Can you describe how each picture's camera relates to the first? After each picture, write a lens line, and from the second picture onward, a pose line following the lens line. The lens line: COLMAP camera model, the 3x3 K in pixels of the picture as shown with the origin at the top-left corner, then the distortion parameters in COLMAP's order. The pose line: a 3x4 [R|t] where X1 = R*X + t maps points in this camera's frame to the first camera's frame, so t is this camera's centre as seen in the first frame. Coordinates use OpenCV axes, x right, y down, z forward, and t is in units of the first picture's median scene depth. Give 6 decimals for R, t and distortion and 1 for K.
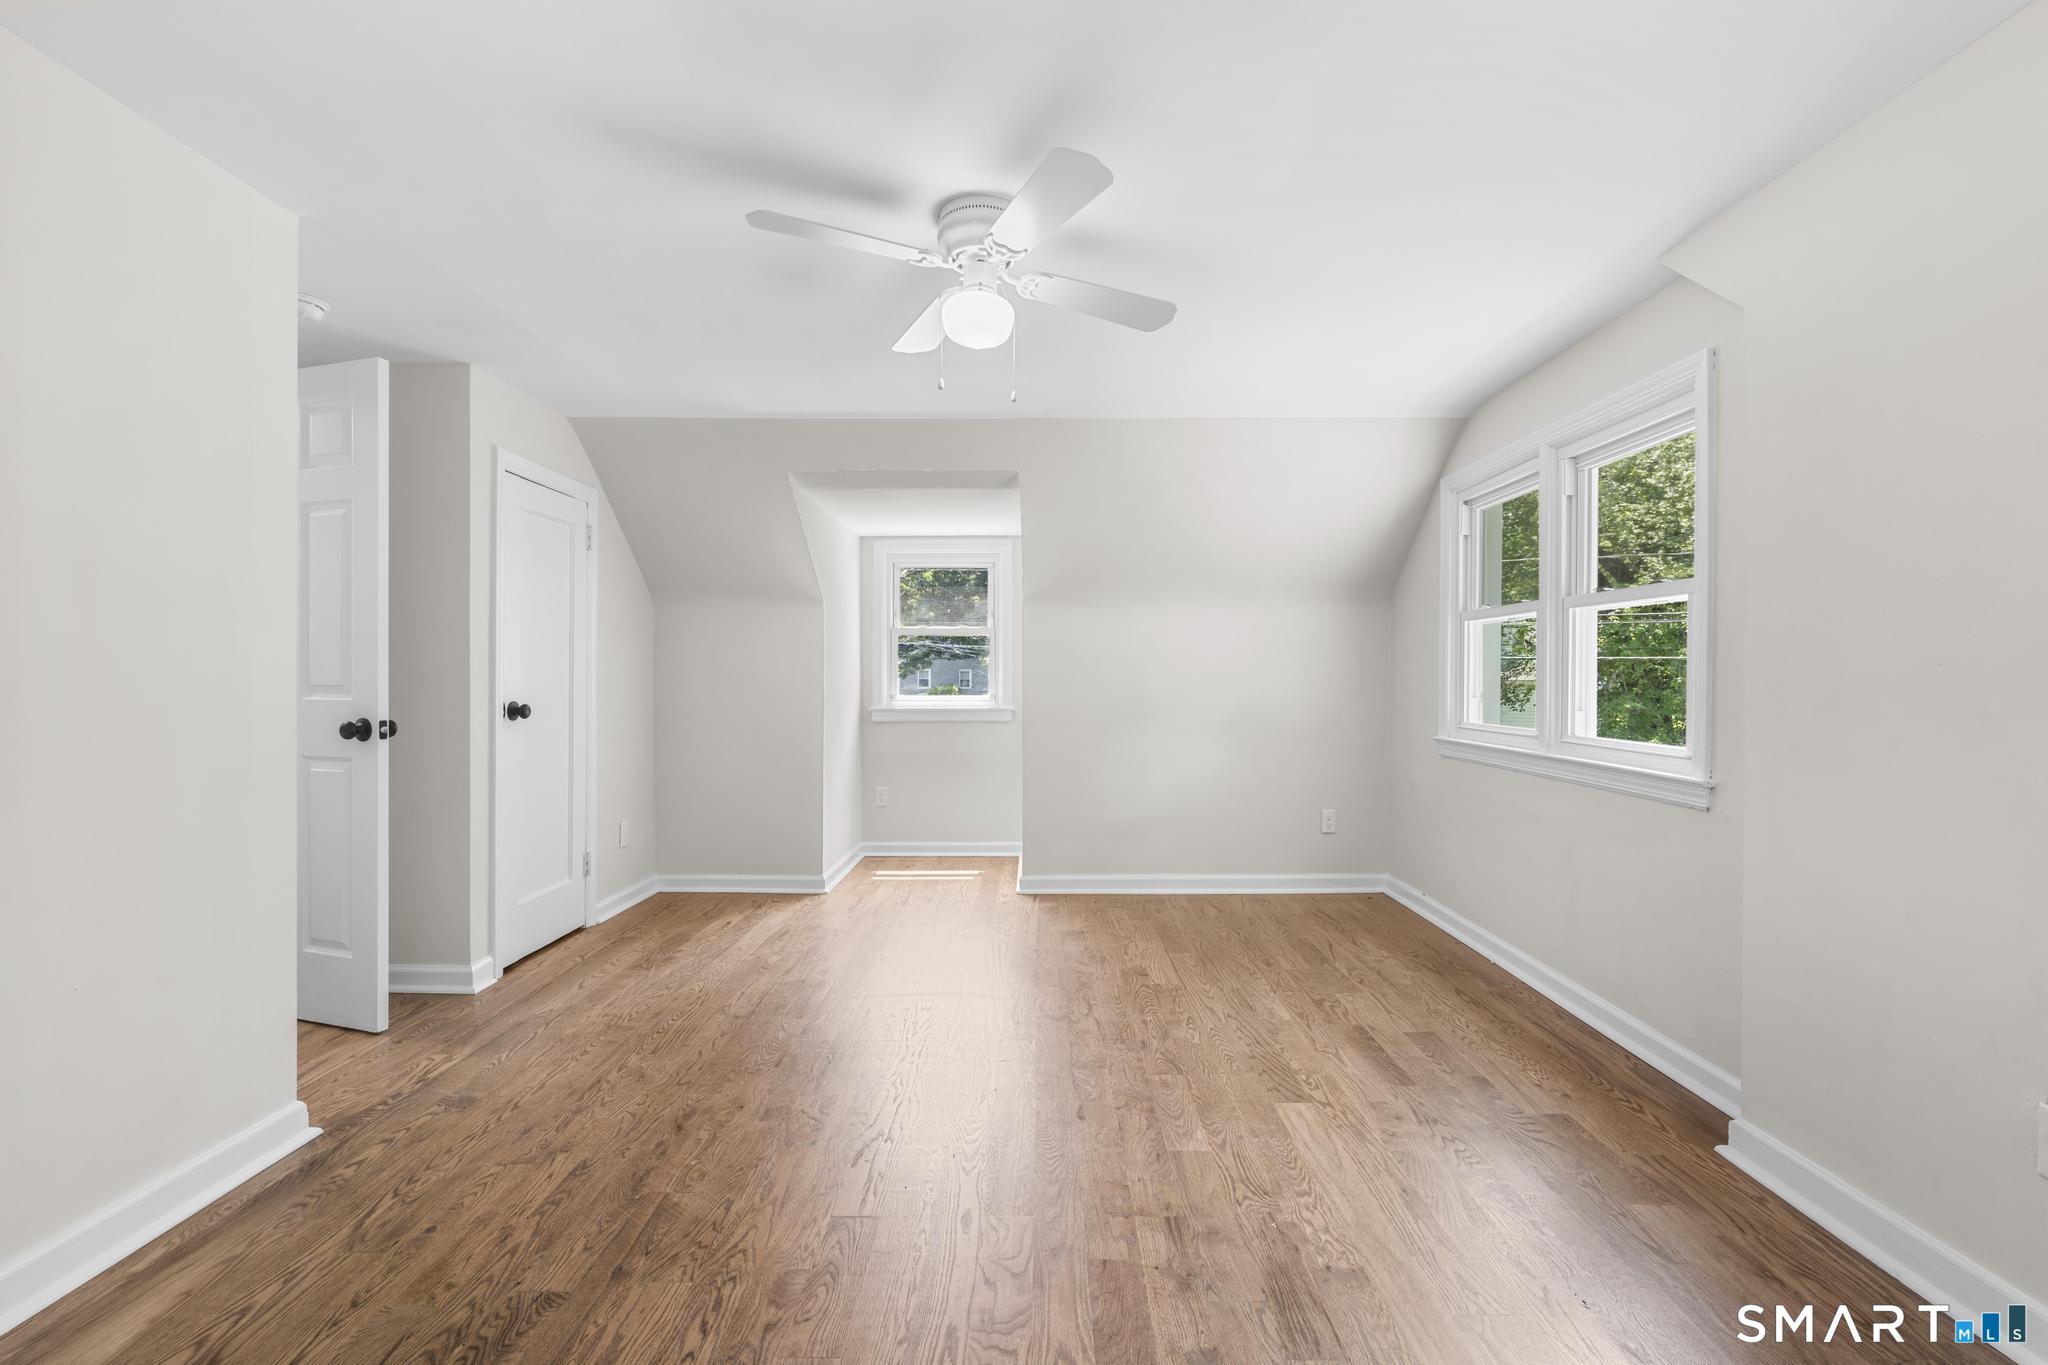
lens RADIAL K [[918.5, 0, 1029.5], [0, 918.5, 682.8], [0, 0, 1]] dist [-0.005581, 0.002487]
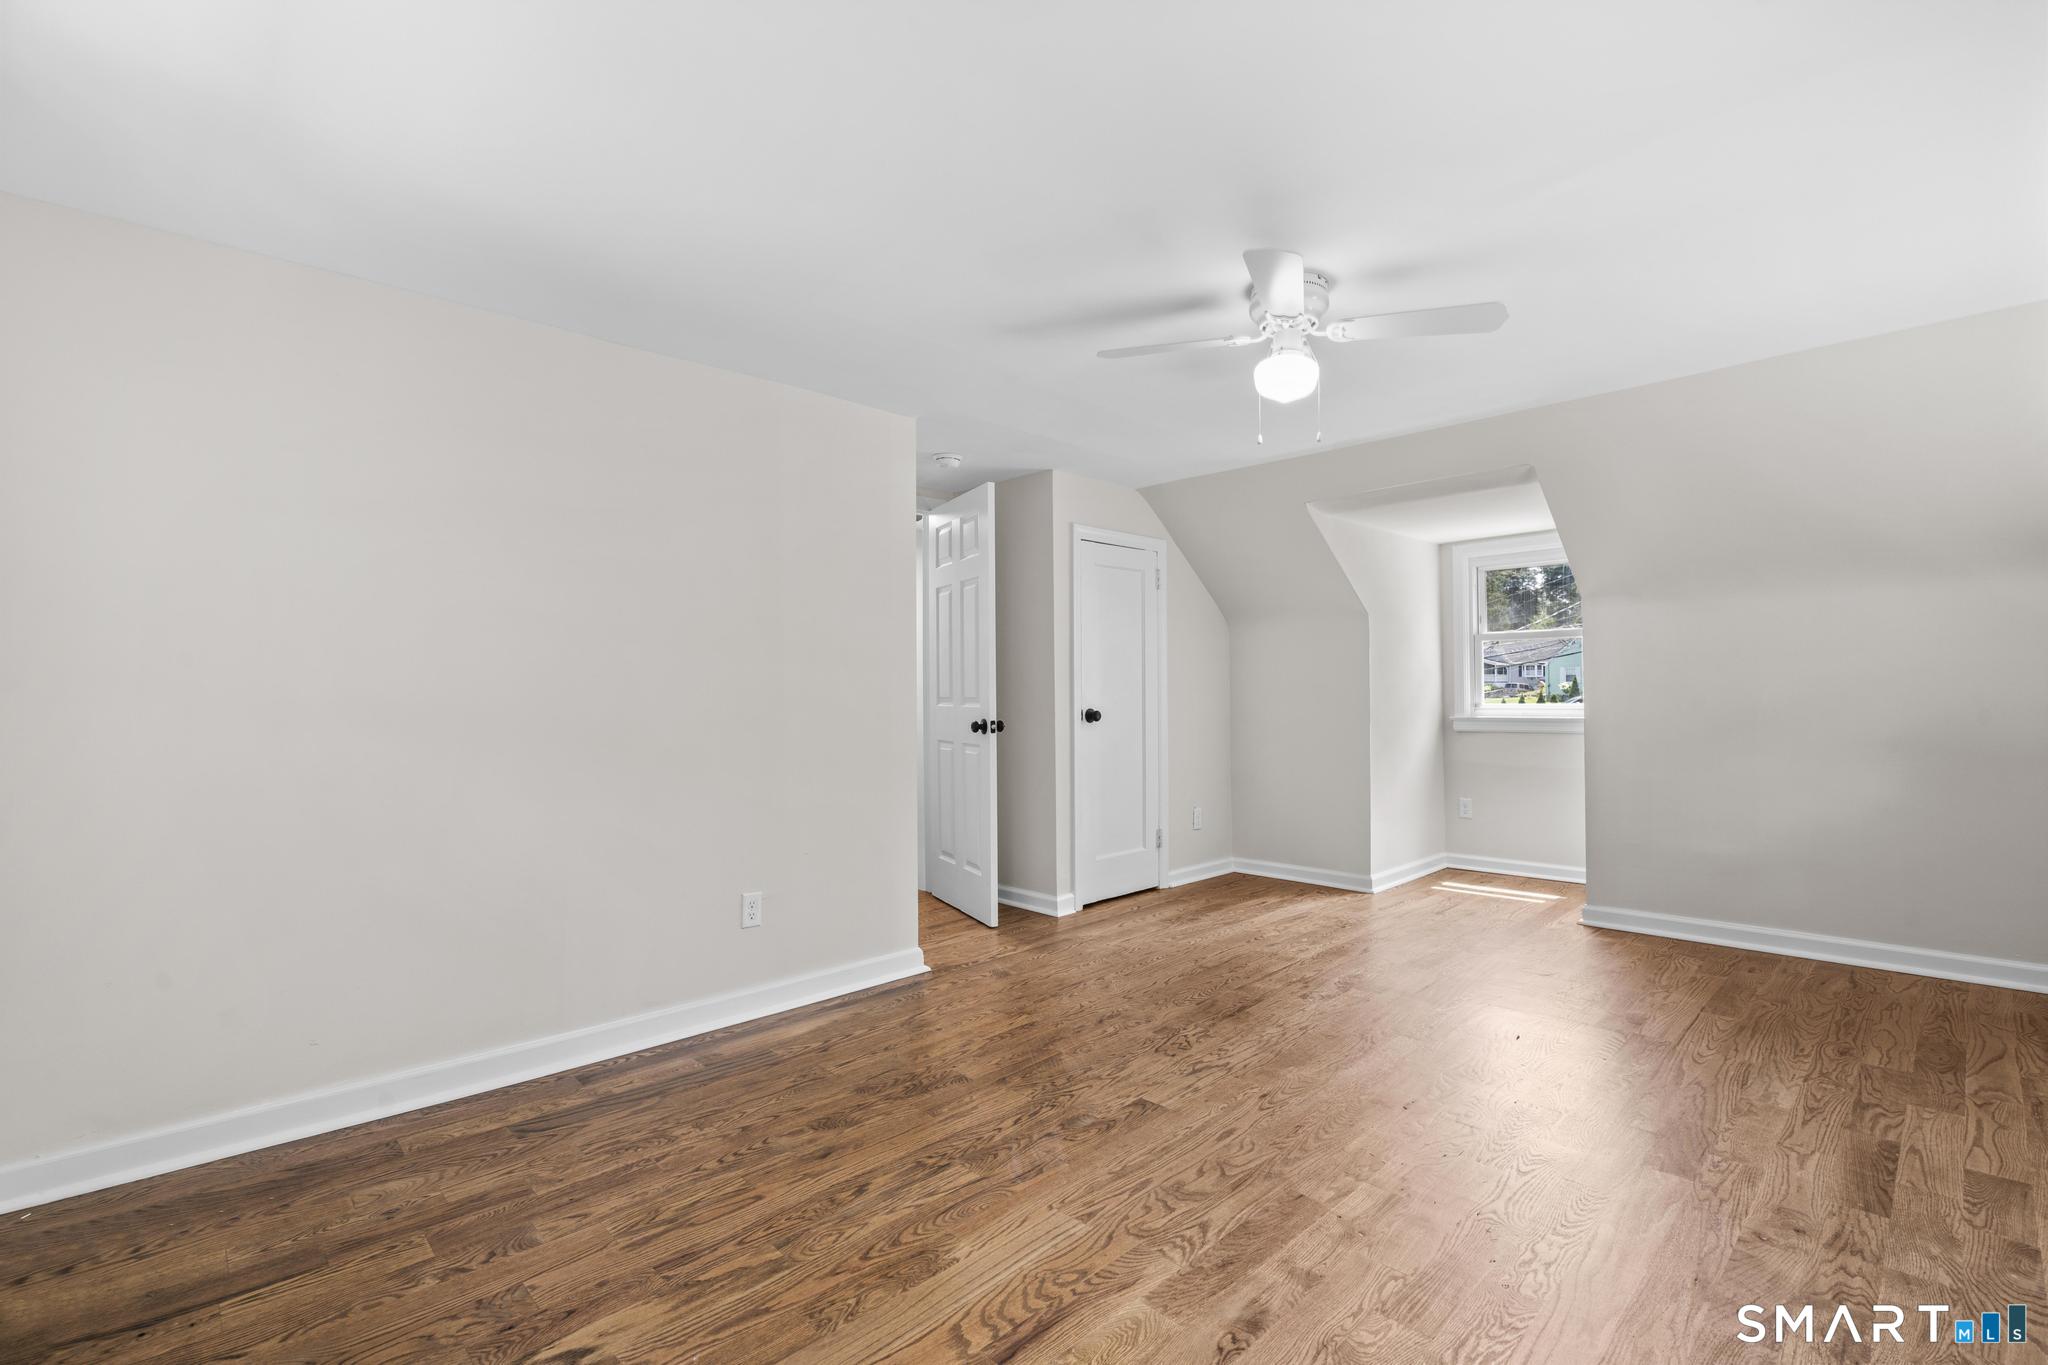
lens RADIAL K [[918.5, 0, 1019.4], [0, 918.5, 685.6], [0, 0, 1]] dist [-0.005581, 0.002487]
pose [[0.705717, -0.015170, -0.708331, 0.395771], [0.010153, 0.999885, -0.011299, 0.000533], [0.708421, 0.000782, 0.705790, -0.037661]]
